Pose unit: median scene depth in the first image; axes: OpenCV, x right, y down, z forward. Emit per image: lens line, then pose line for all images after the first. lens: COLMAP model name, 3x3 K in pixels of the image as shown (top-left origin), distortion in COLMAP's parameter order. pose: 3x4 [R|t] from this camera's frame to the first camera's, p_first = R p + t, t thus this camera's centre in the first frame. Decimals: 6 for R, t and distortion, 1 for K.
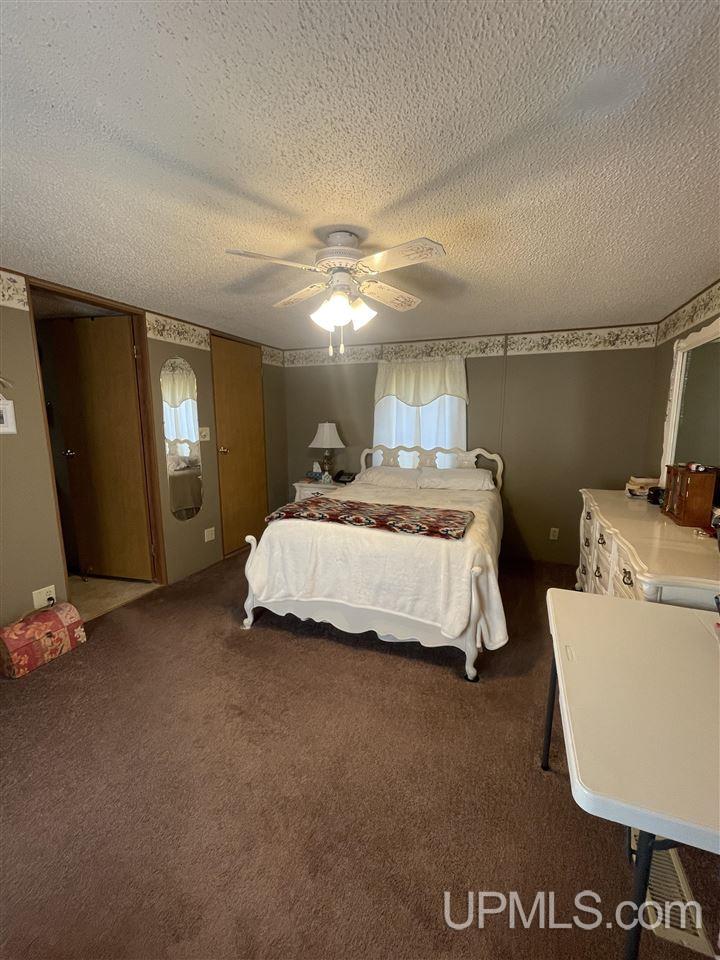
lens RADIAL K [[390.7, 0, 361.3], [0, 390.7, 483.2], [0, 0, 1]] dist [-0.002738, 0.000530]
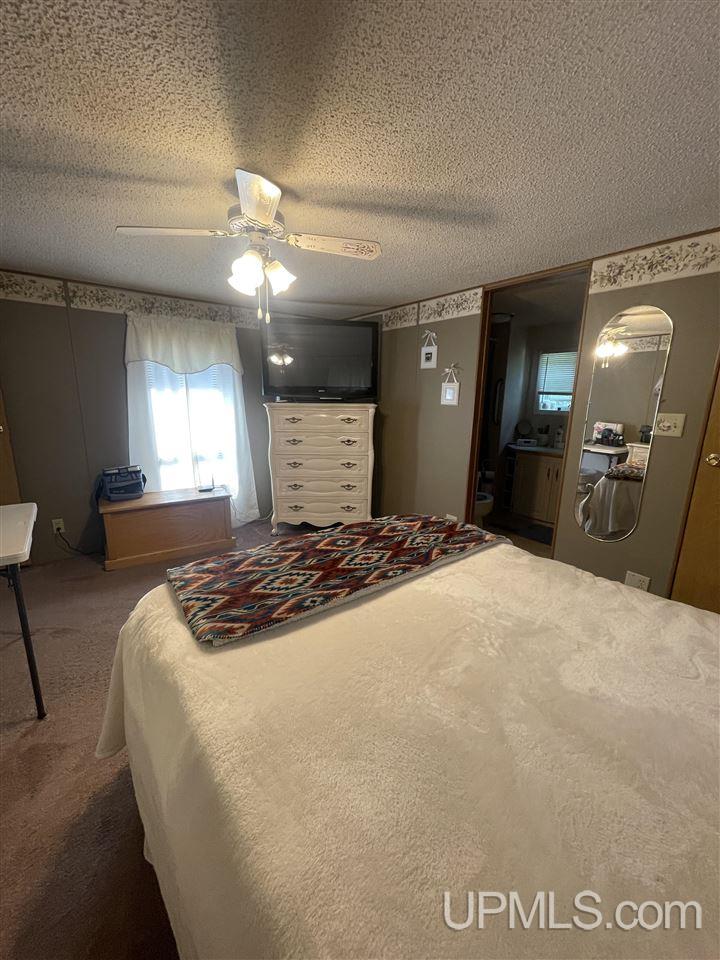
lens RADIAL K [[390.7, 0, 361.3], [0, 390.7, 483.2], [0, 0, 1]] dist [-0.002738, 0.000530]
pose [[-0.499866, 0.183310, -0.846482, 0.426502], [-0.154261, 0.942875, 0.295279, -0.173052], [0.852254, 0.278179, -0.443033, 1.057540]]
